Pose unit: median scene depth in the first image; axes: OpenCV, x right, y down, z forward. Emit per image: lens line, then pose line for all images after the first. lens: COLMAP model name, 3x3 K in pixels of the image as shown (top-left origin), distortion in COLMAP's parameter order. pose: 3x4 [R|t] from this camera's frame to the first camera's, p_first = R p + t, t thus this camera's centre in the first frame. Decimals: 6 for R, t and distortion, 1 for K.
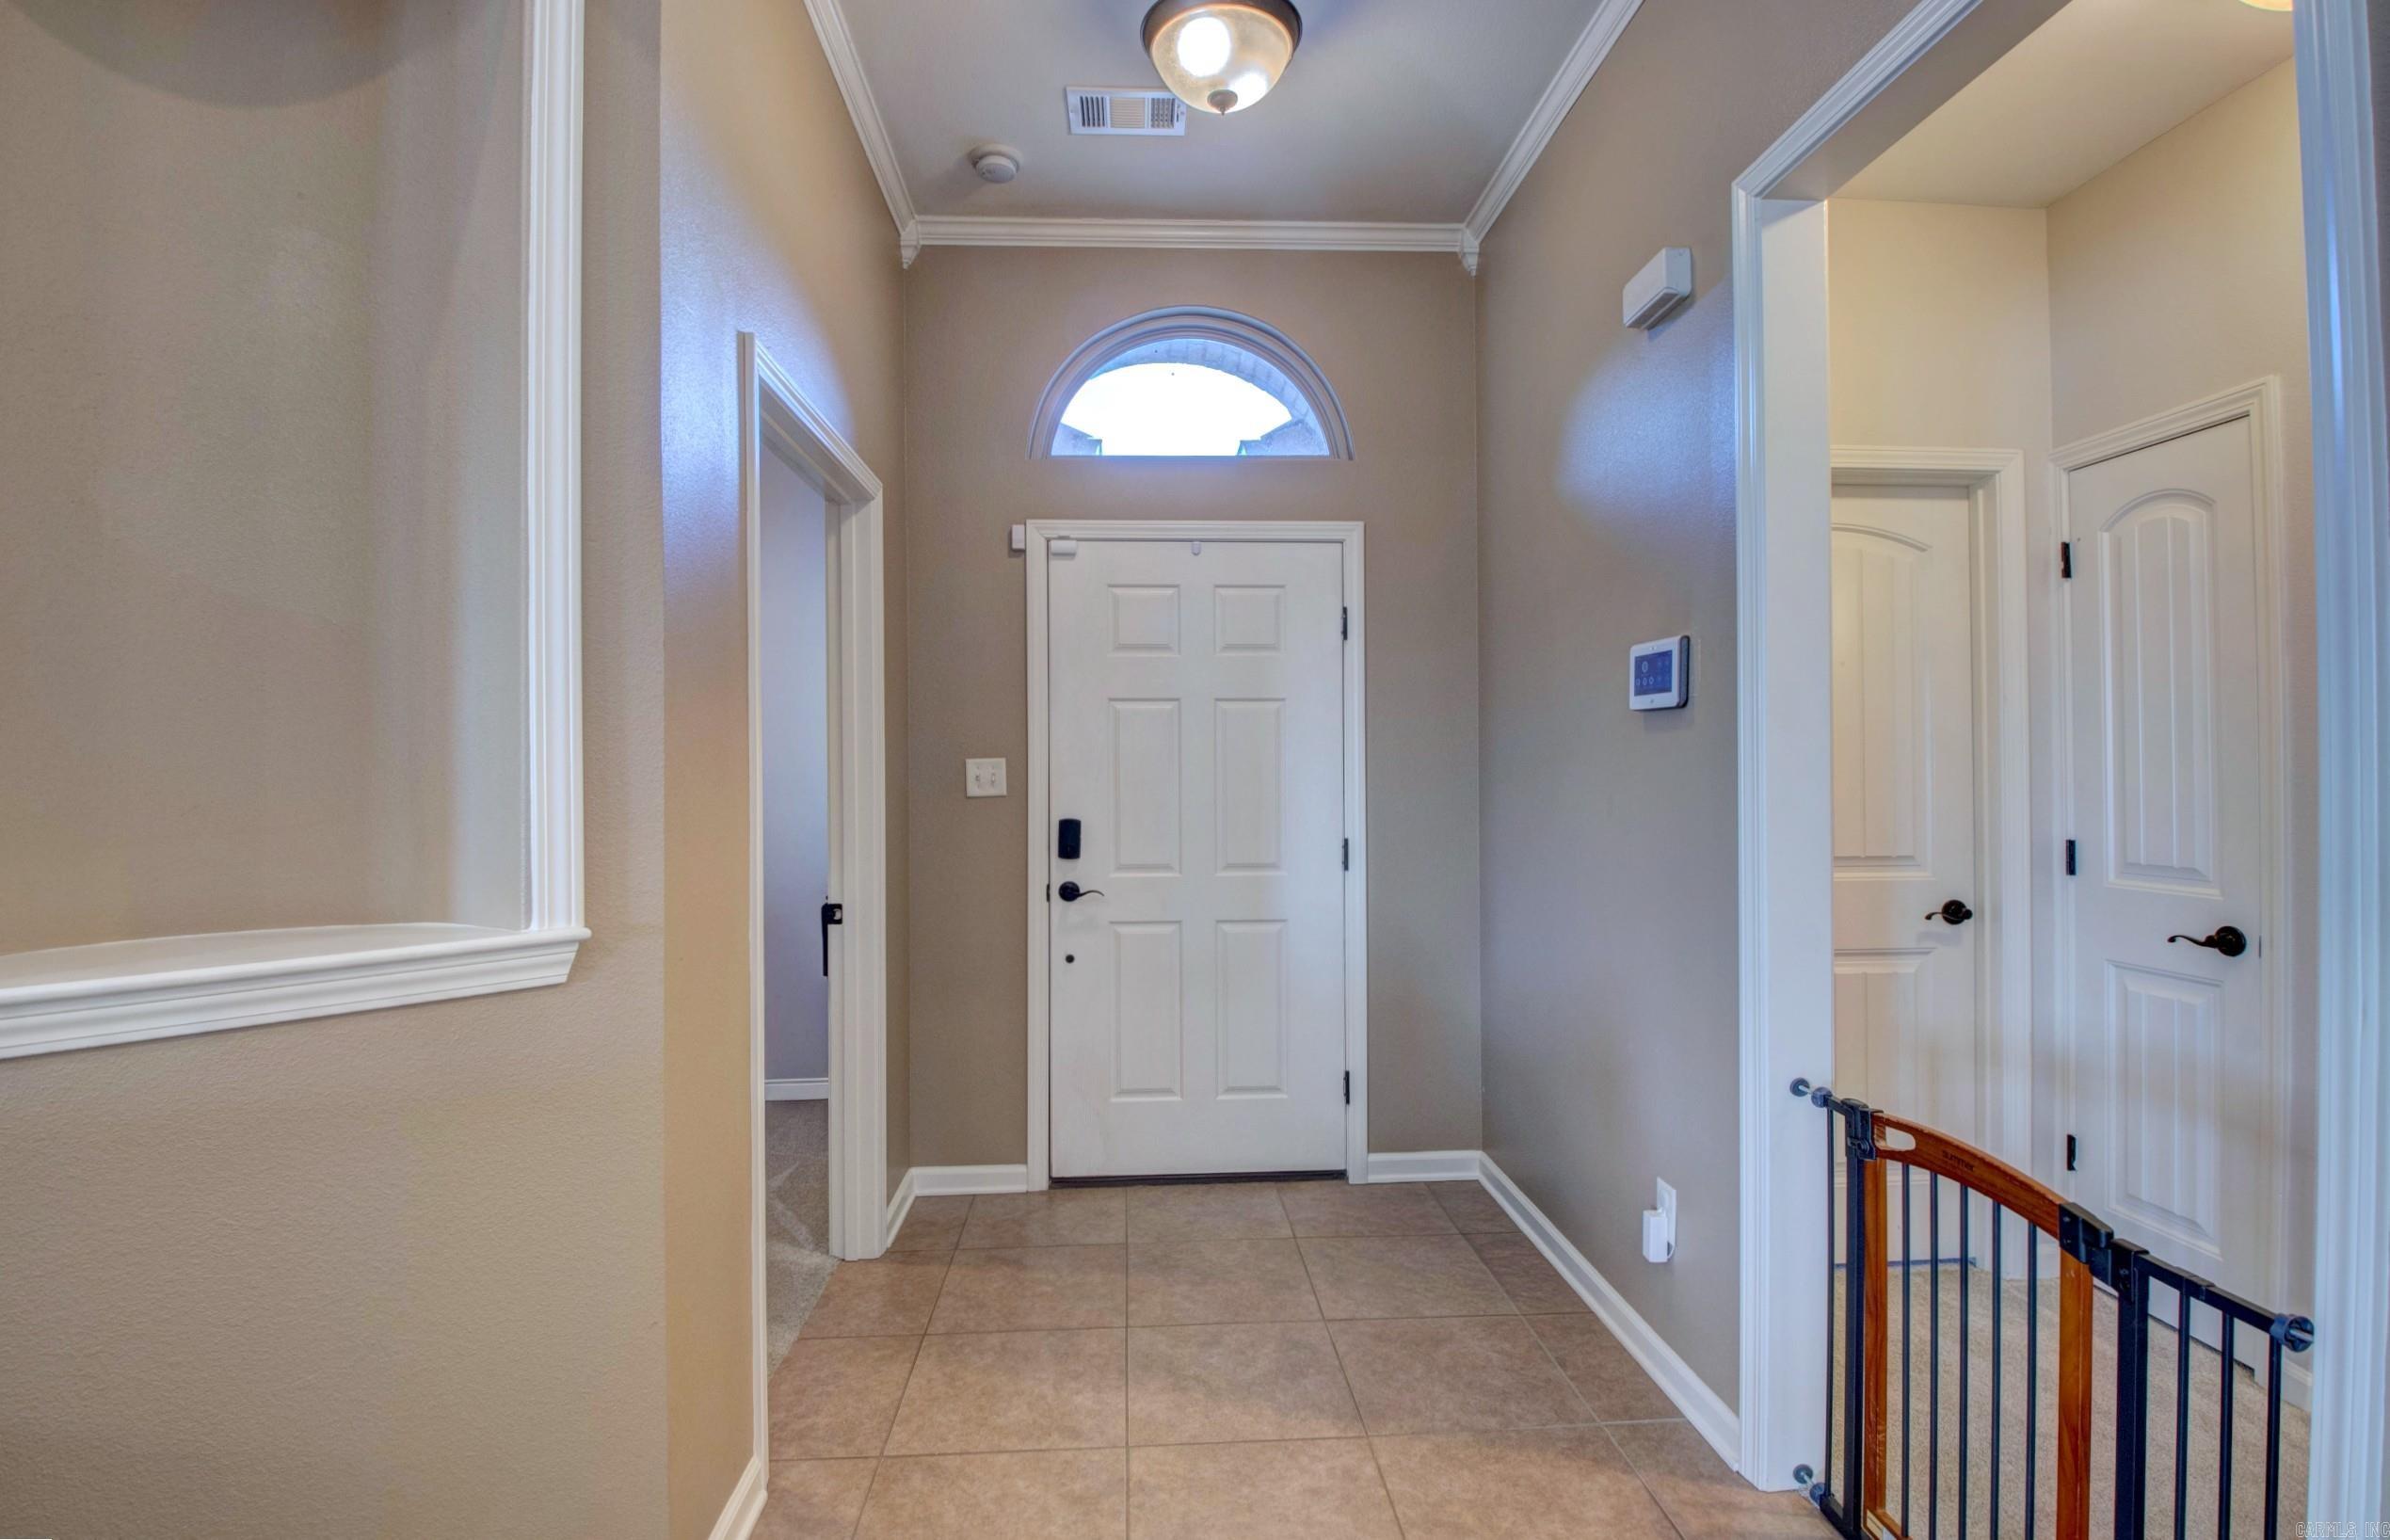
lens RADIAL K [[1110.1, 0, 1190.1], [0, 1110.1, 760.9], [0, 0, 1]] dist [0.024222, -0.033242]
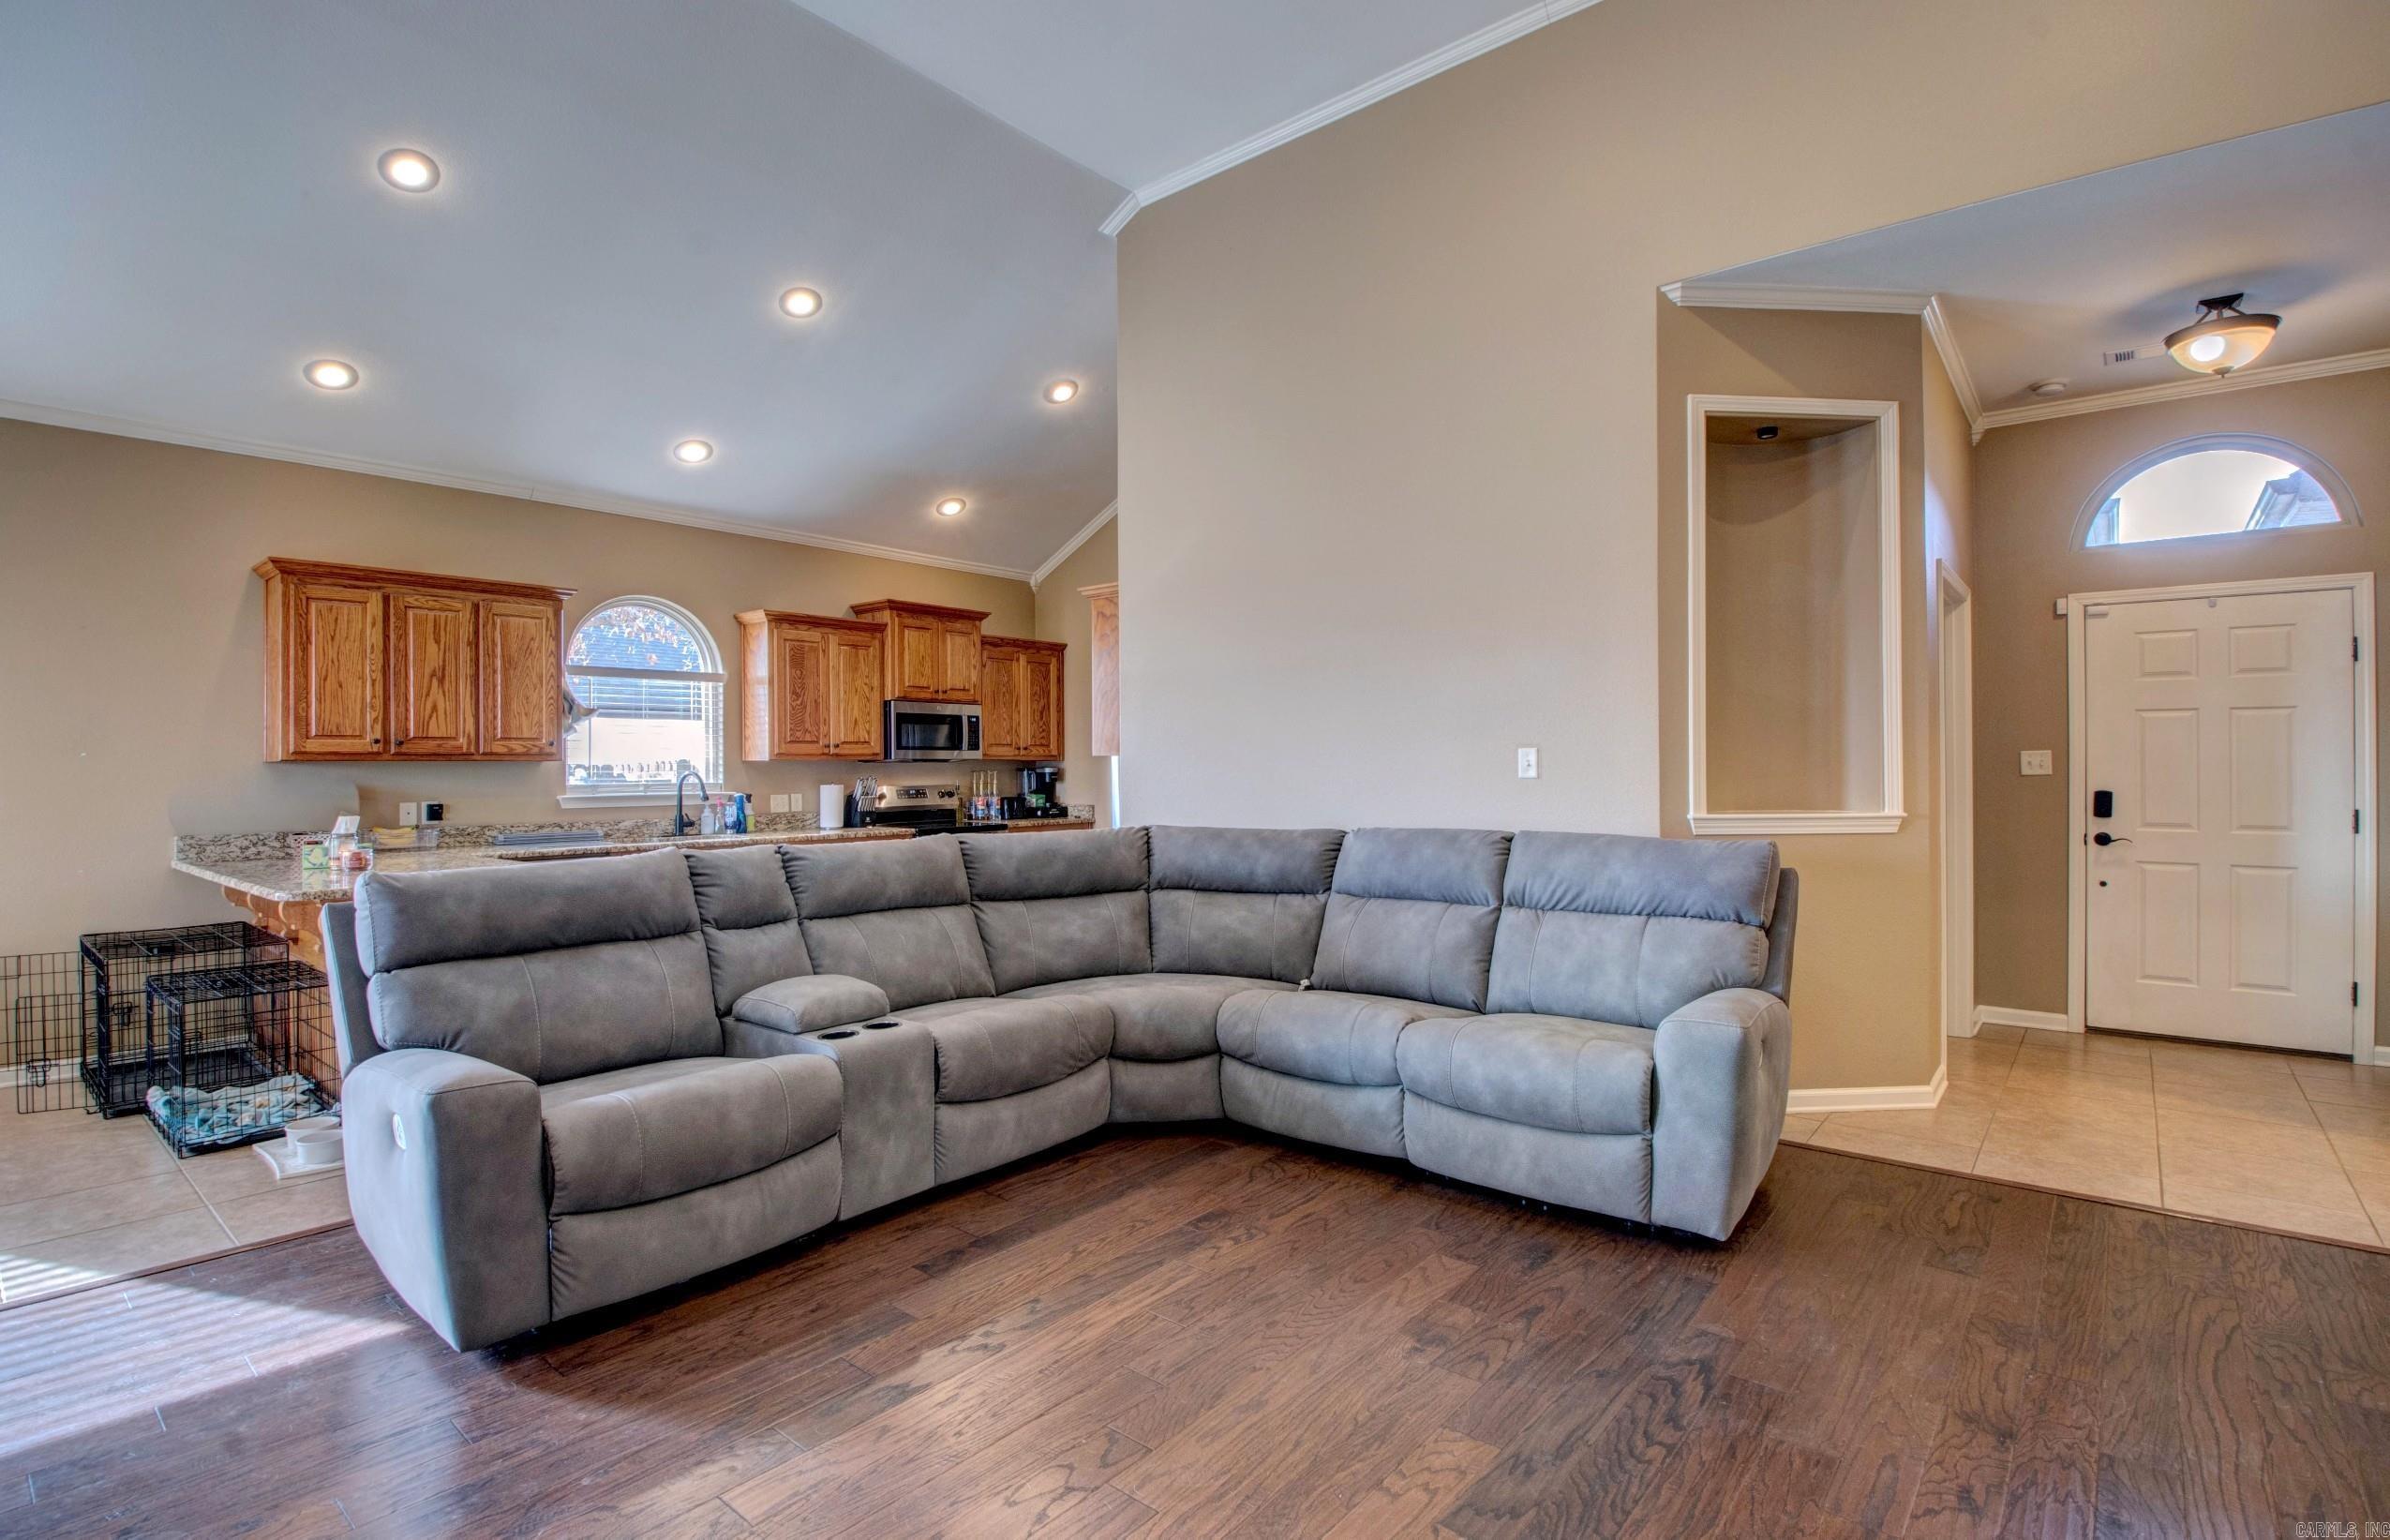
lens RADIAL K [[1134.1, 0, 1187.6], [0, 1134.1, 757.5], [0, 0, 1]] dist [-0.020855, -0.004534]
pose [[0.724368, 0.000573, -0.689414, 0.034646], [0.001121, 0.999997, 0.002010, 0.002742], [0.689413, -0.002229, 0.724365, -0.944823]]
